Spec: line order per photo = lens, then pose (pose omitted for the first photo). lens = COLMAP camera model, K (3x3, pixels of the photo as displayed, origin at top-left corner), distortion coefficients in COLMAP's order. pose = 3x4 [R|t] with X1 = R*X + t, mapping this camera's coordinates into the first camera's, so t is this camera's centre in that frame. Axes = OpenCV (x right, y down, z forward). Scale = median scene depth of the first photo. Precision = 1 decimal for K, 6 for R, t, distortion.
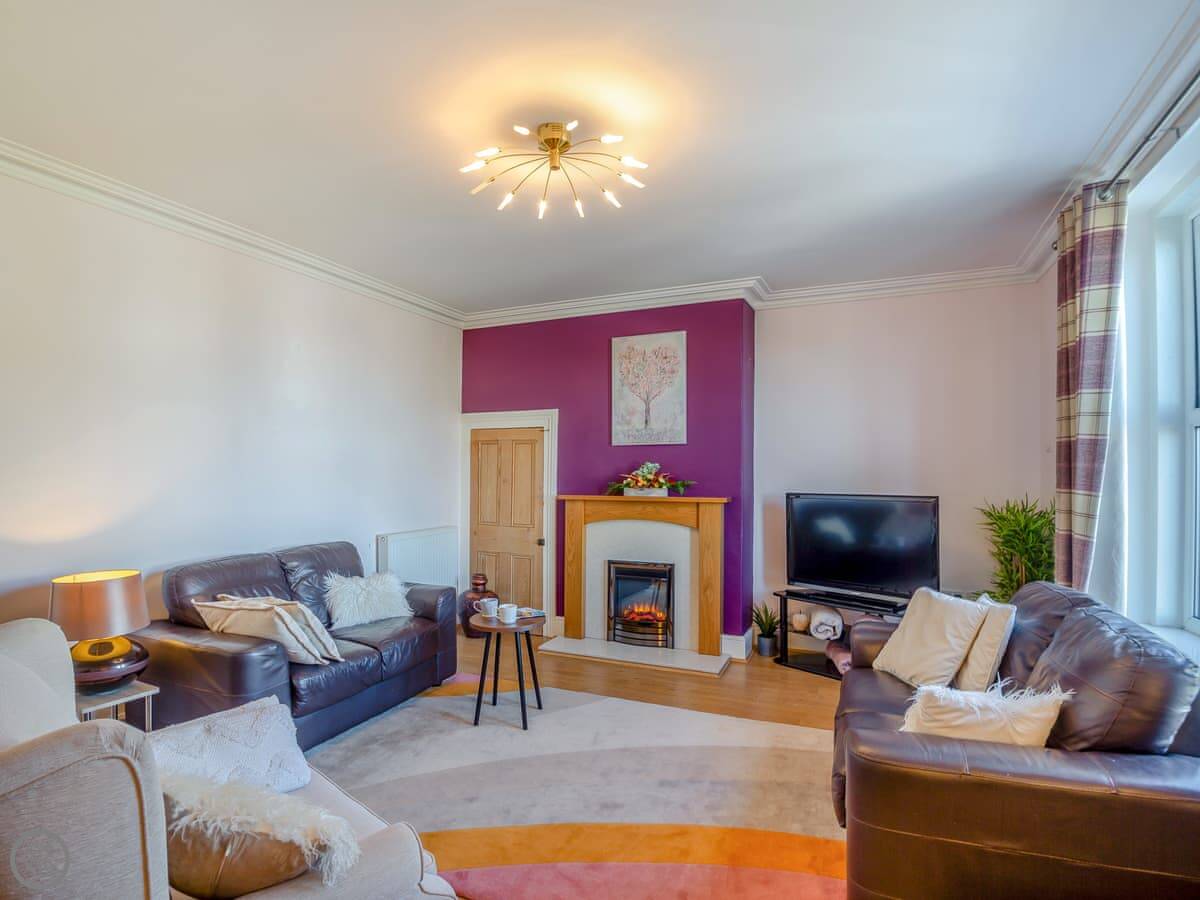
lens RADIAL K [[612.2, 0, 590.9], [0, 612.2, 461.5], [0, 0, 1]] dist [0.013835, -0.004850]
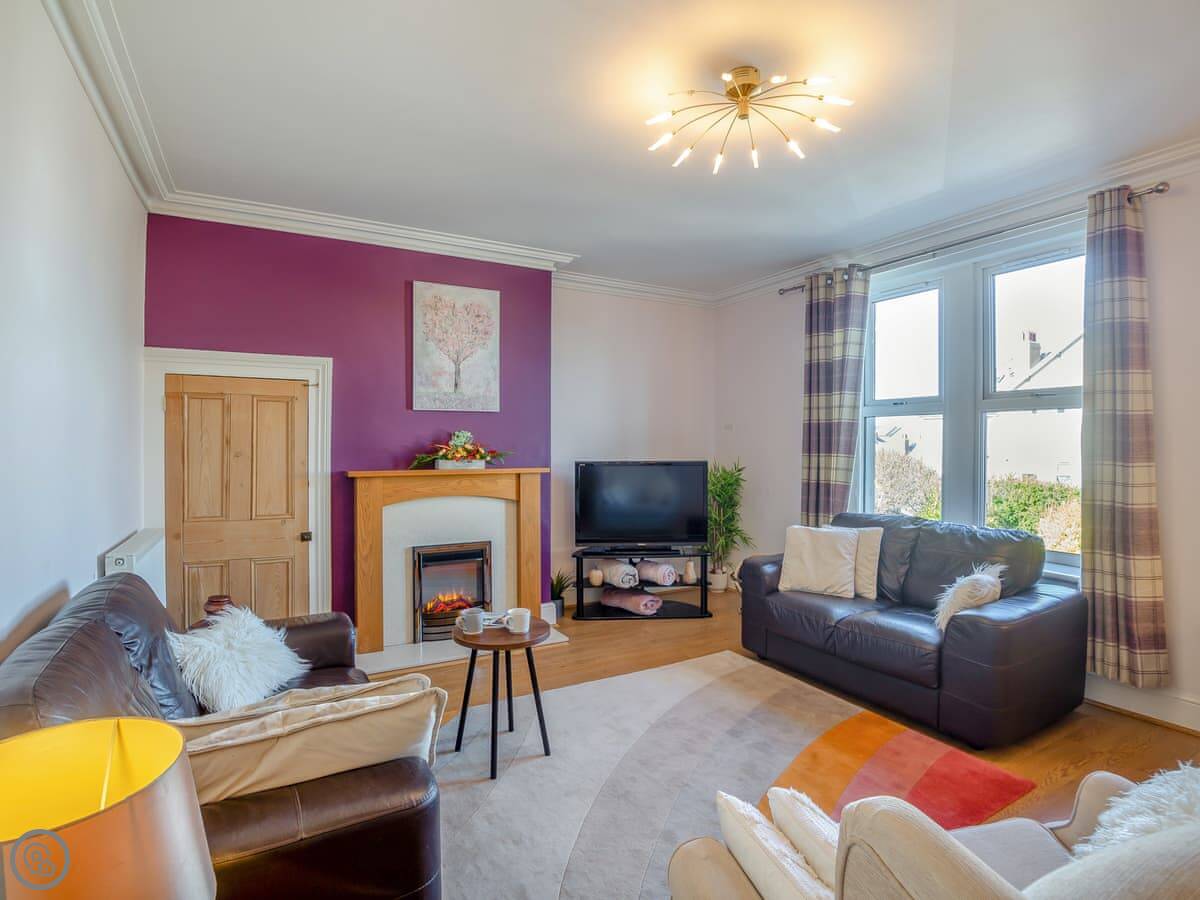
lens RADIAL K [[612.2, 0, 589.5], [0, 612.2, 442.6], [0, 0, 1]] dist [0.013835, -0.004850]
pose [[0.619030, -0.001466, 0.785366, -0.491855], [-0.015992, 0.999767, 0.014471, 0.002590], [-0.785204, -0.021518, 0.618863, 0.302688]]
